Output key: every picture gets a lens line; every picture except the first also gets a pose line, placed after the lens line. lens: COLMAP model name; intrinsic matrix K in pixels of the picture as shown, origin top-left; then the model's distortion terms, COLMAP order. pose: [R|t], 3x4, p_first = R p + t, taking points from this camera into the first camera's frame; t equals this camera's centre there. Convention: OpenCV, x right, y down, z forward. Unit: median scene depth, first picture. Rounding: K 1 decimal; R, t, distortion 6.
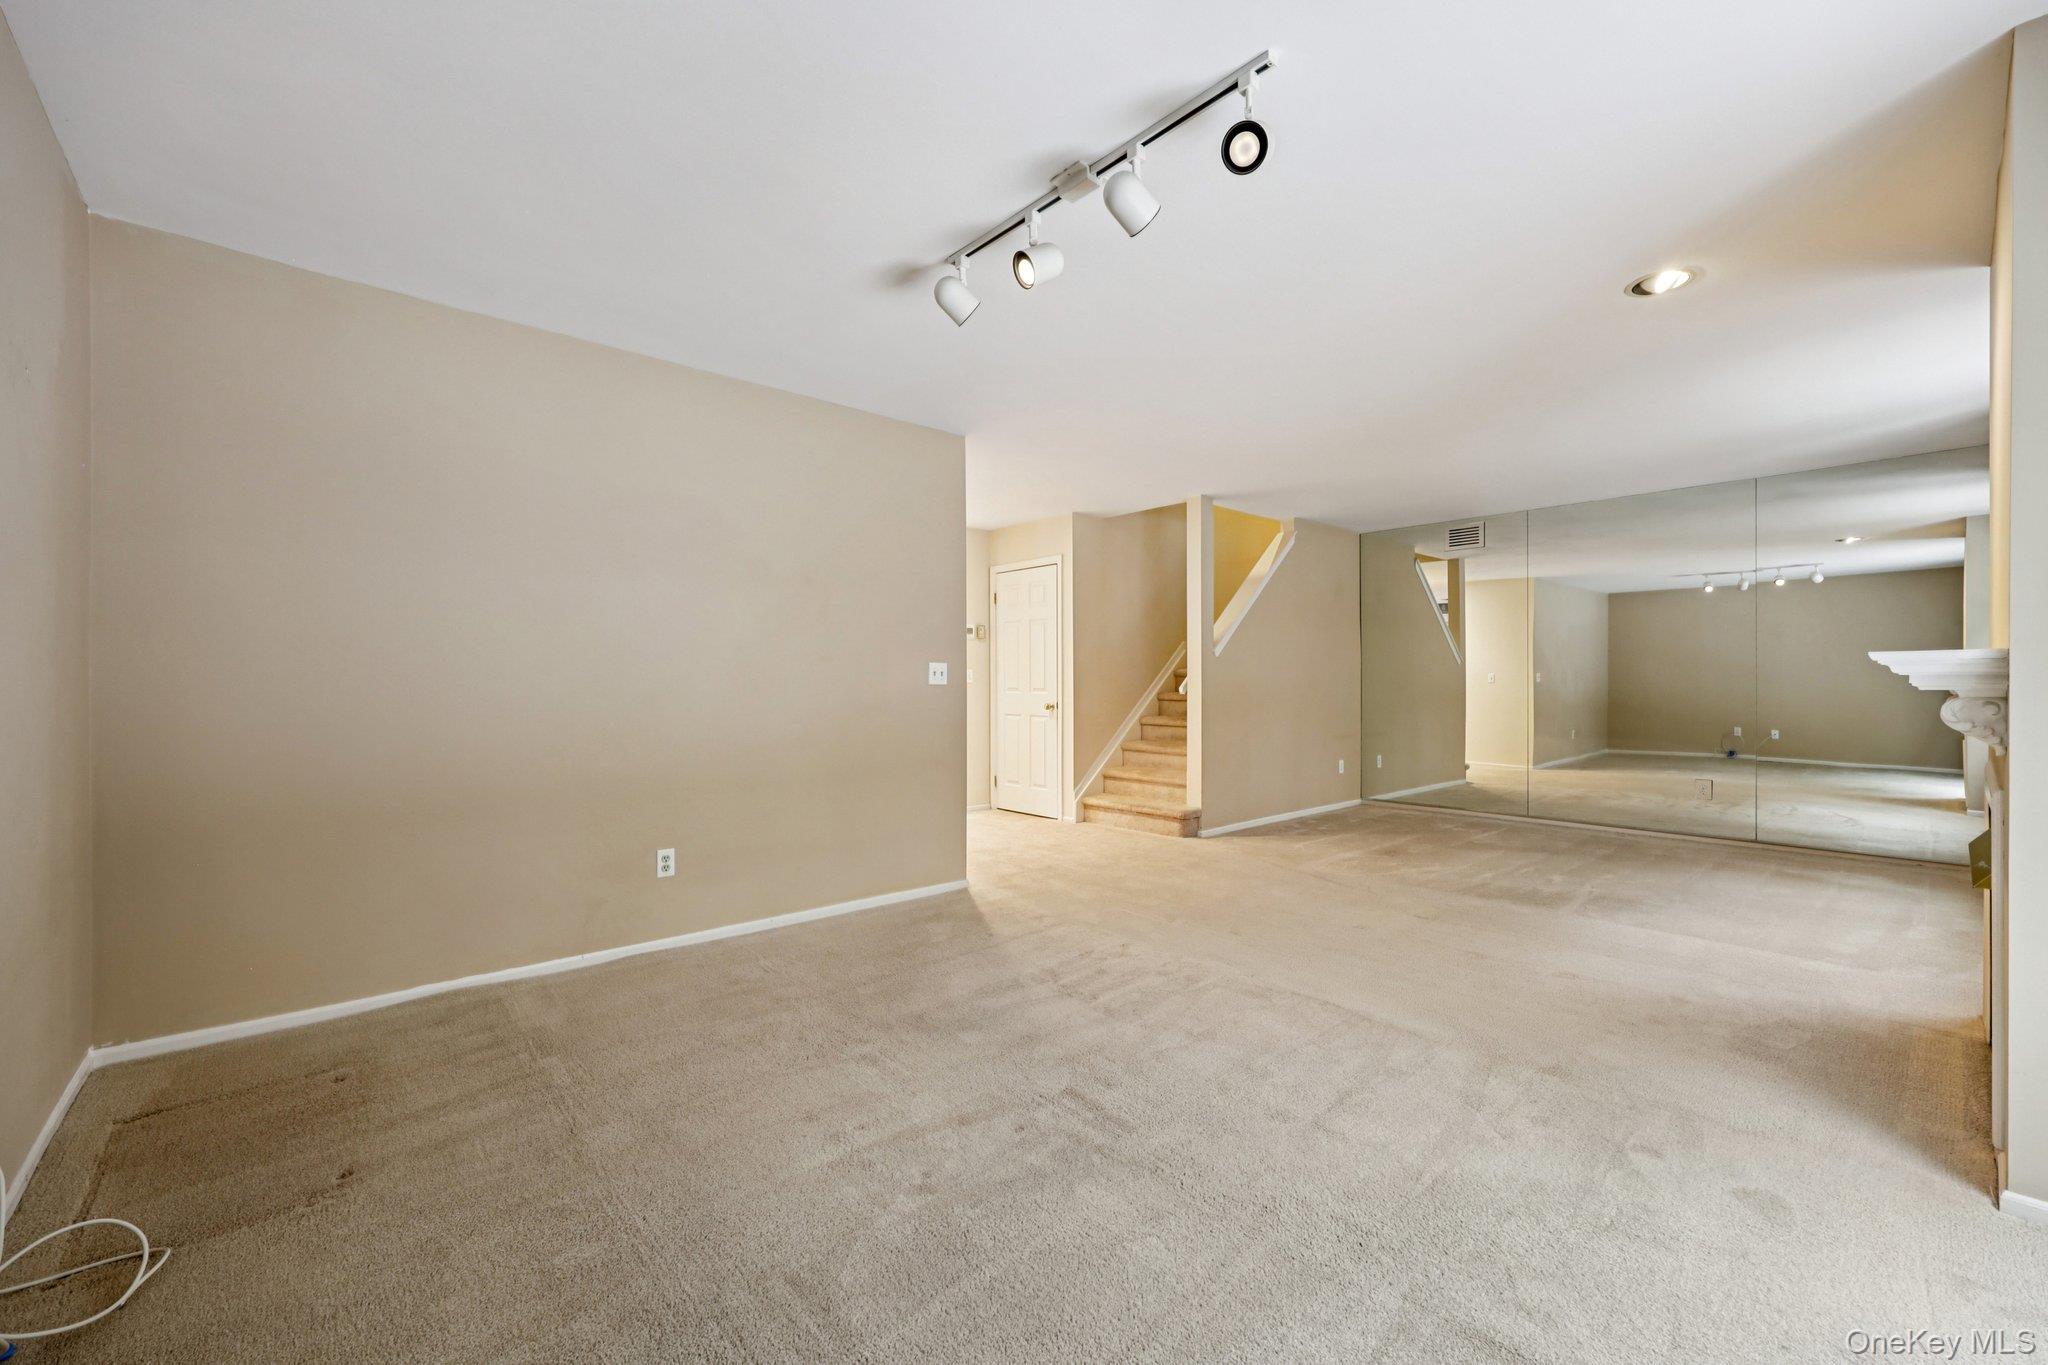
lens RADIAL K [[814.9, 0, 1043.8], [0, 814.9, 699.8], [0, 0, 1]] dist [-0.006017, 0.000203]
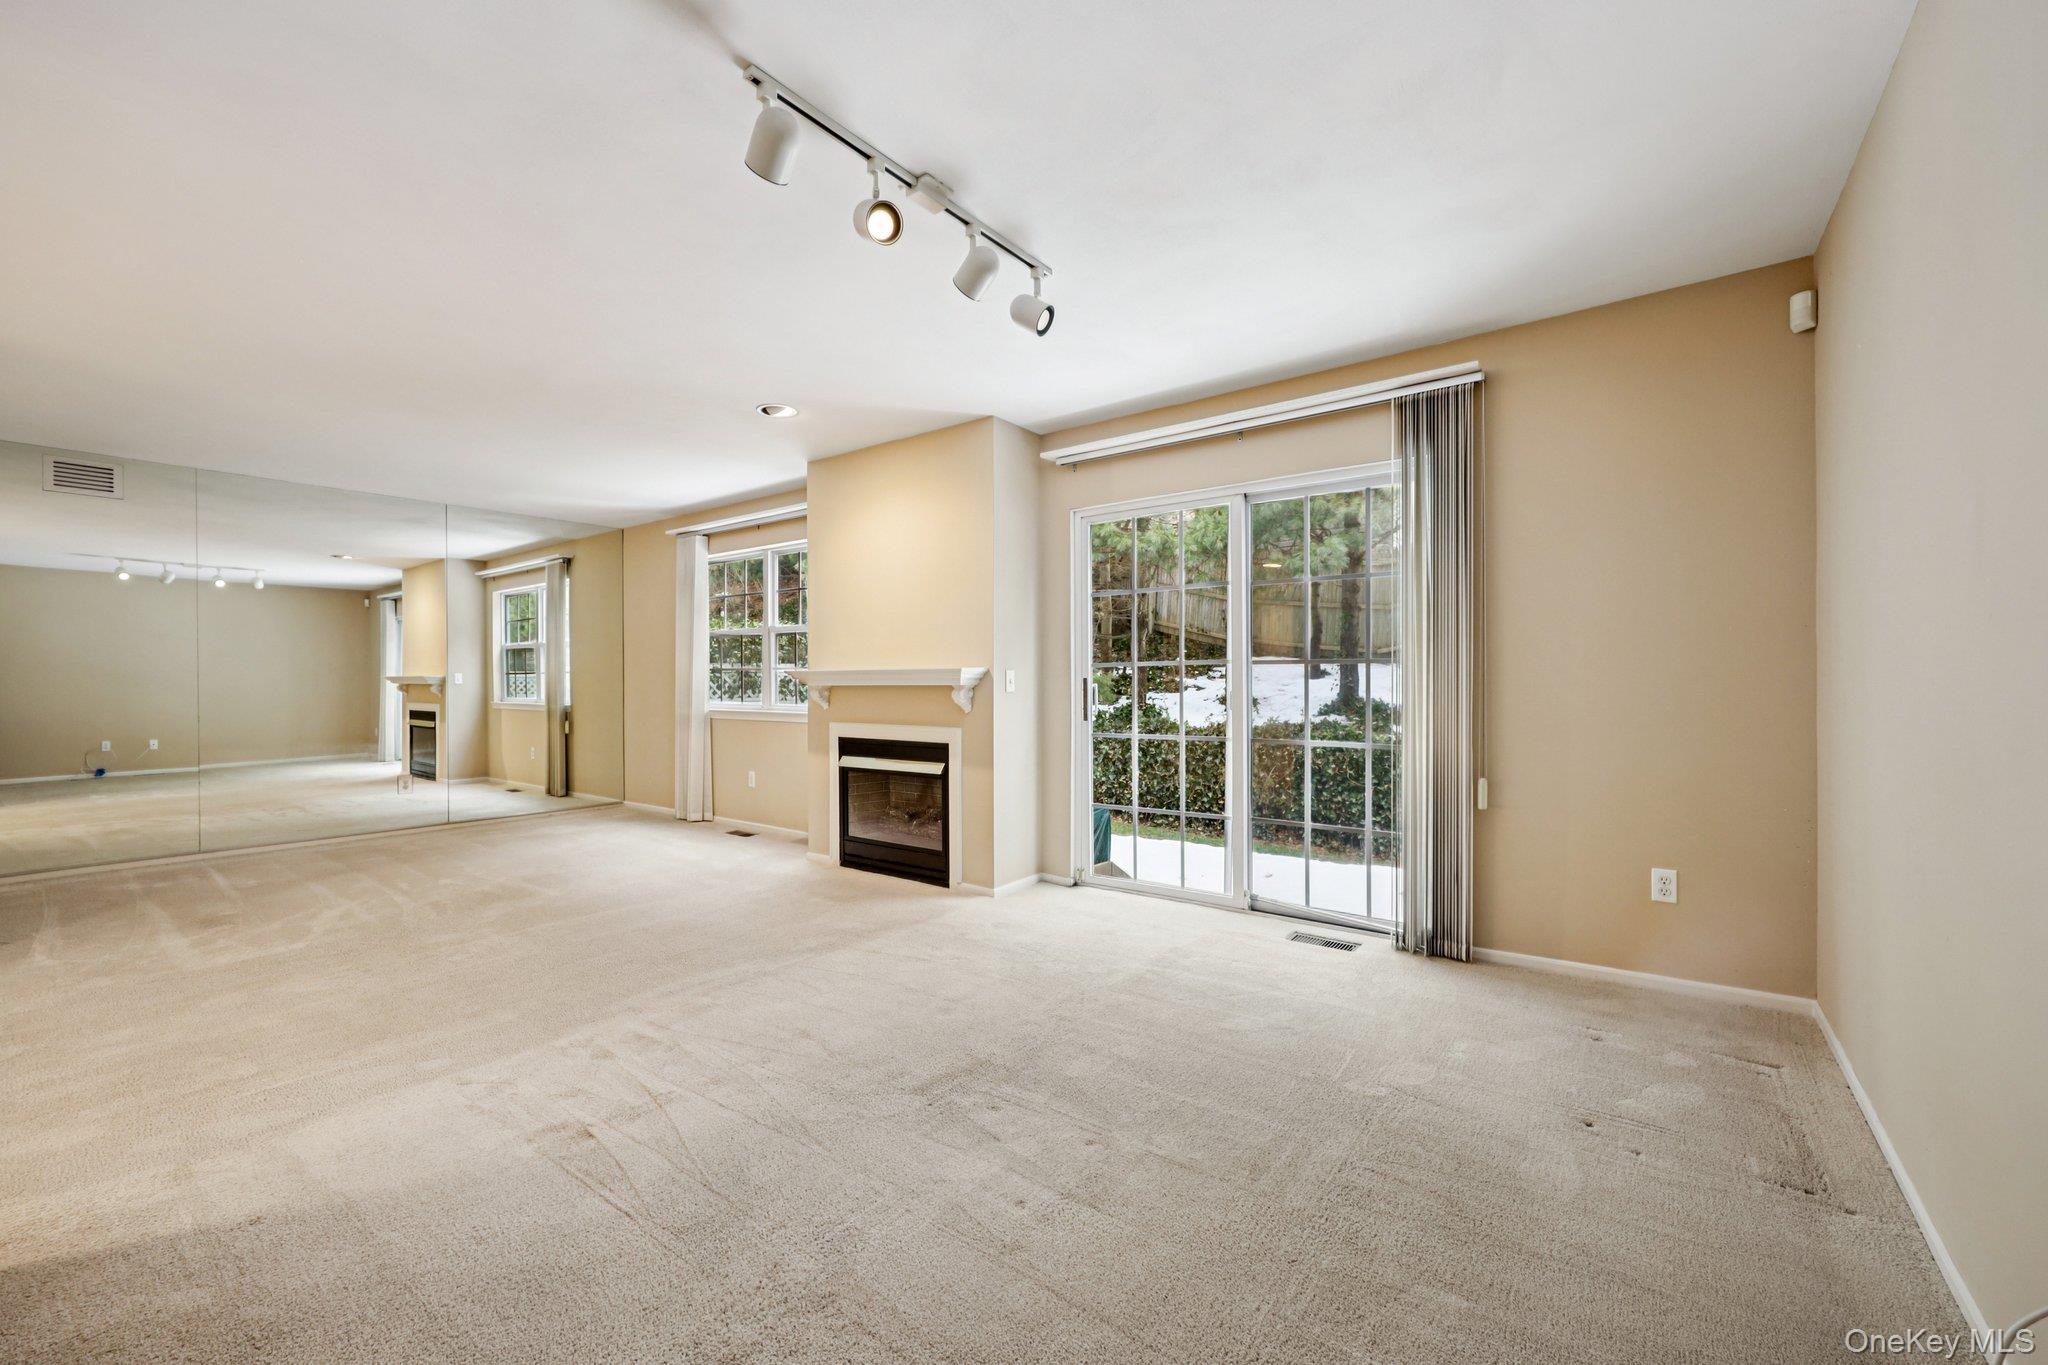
lens RADIAL K [[814.9, 0, 1034.7], [0, 814.9, 678.6], [0, 0, 1]] dist [-0.006017, 0.000203]
pose [[-0.174442, 0.003827, 0.984660, -0.730522], [0.032215, 0.999479, 0.001822, -0.007964], [-0.984140, 0.032038, -0.174475, 0.776781]]
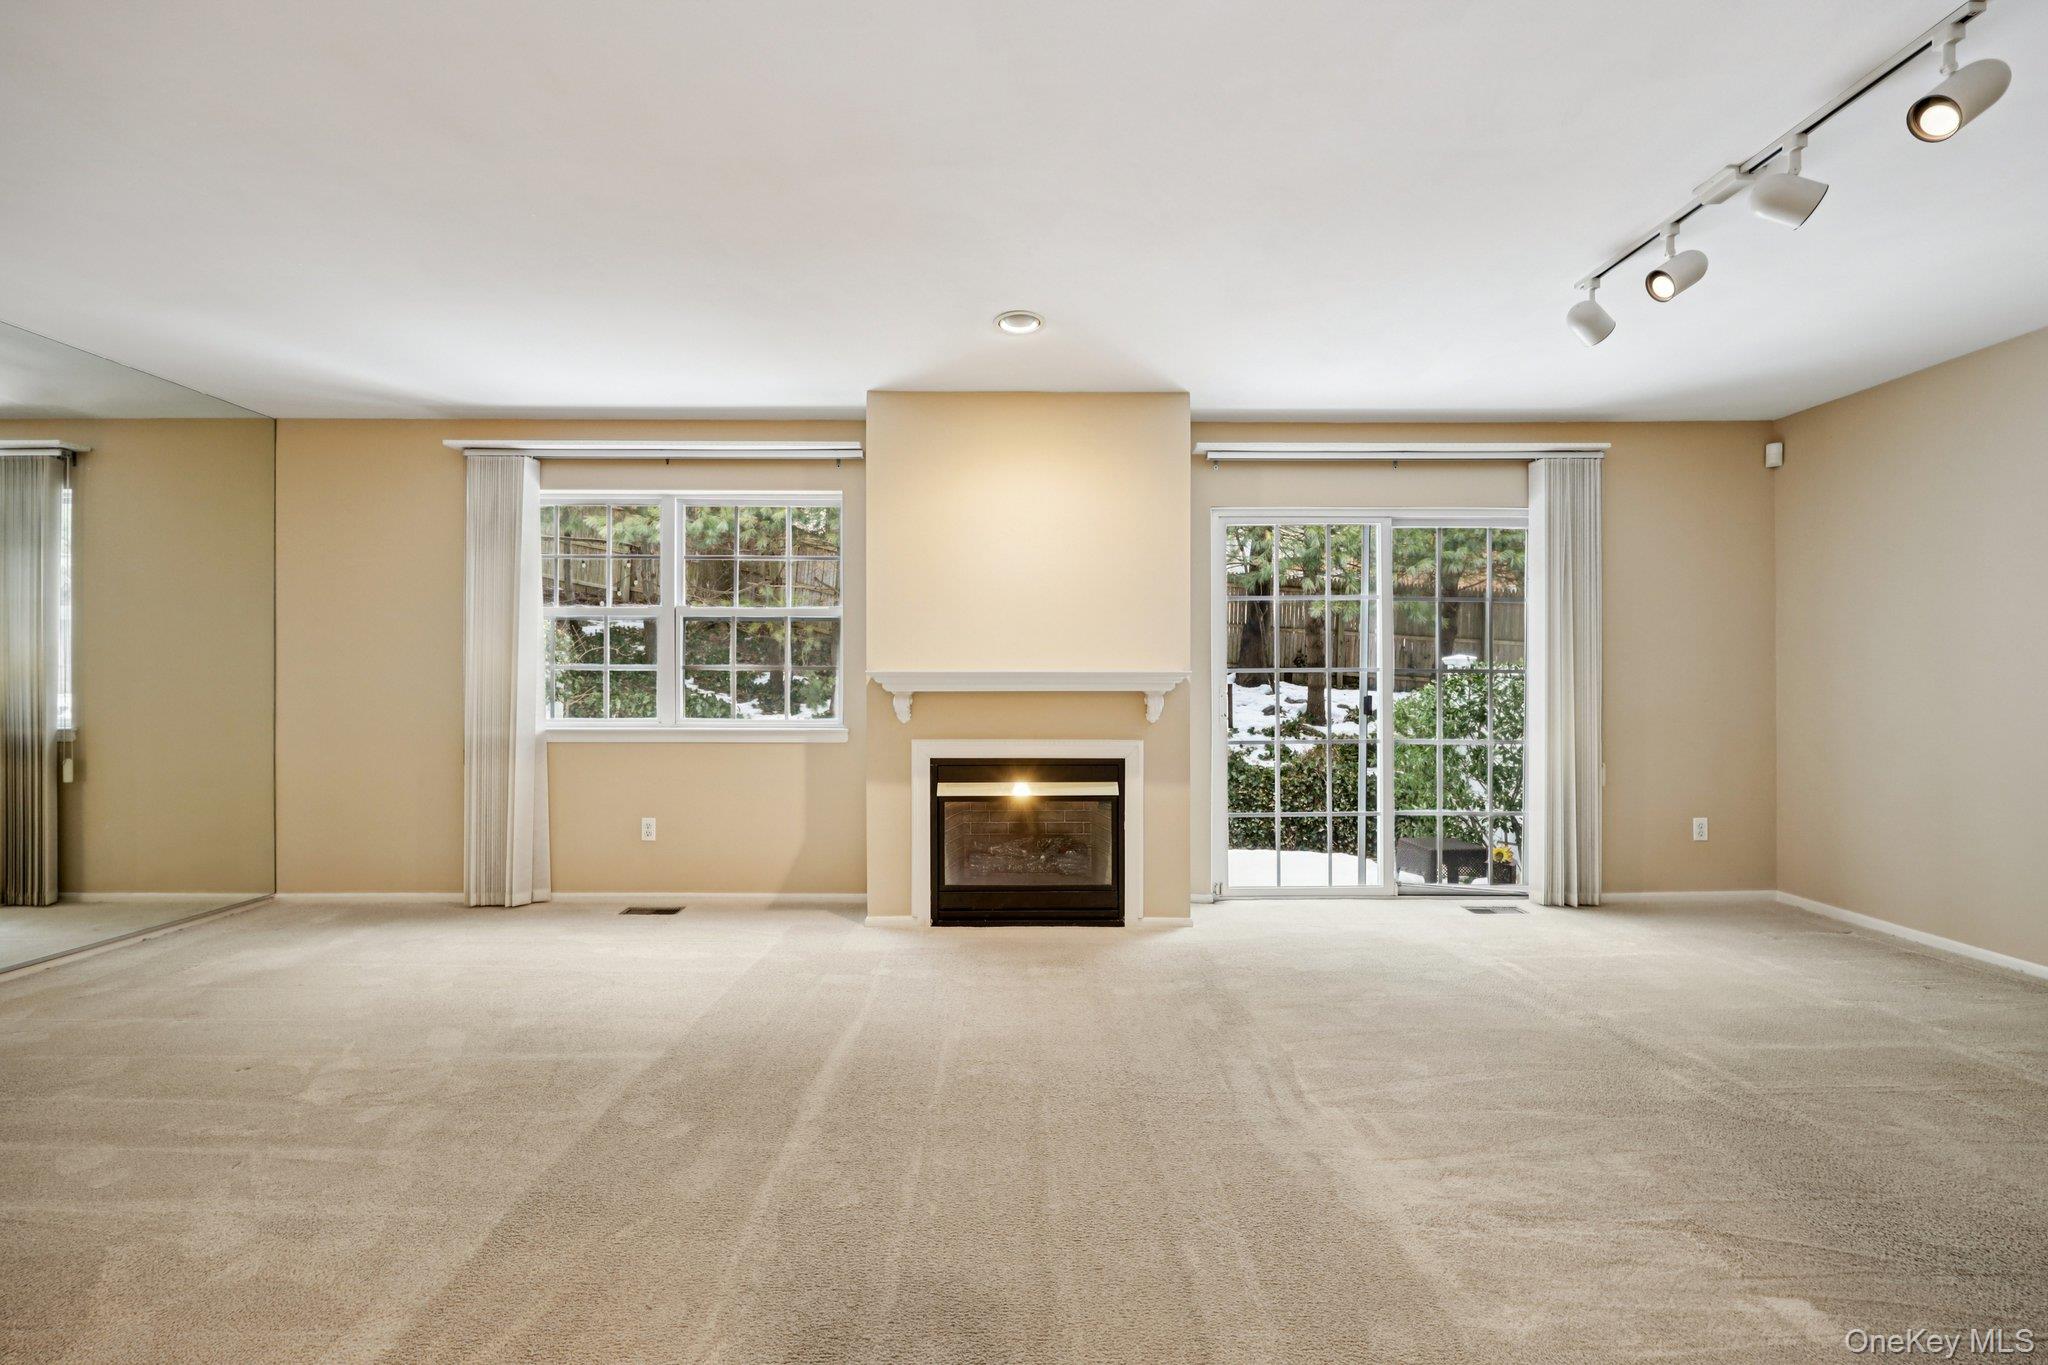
lens RADIAL K [[814.9, 0, 1003.4], [0, 814.9, 686.0], [0, 0, 1]] dist [-0.006017, 0.000203]
pose [[-0.731193, 0.001866, 0.682168, 0.045460], [0.019511, 0.999644, 0.018179, -0.034570], [-0.681892, 0.026602, -0.730969, 1.764383]]
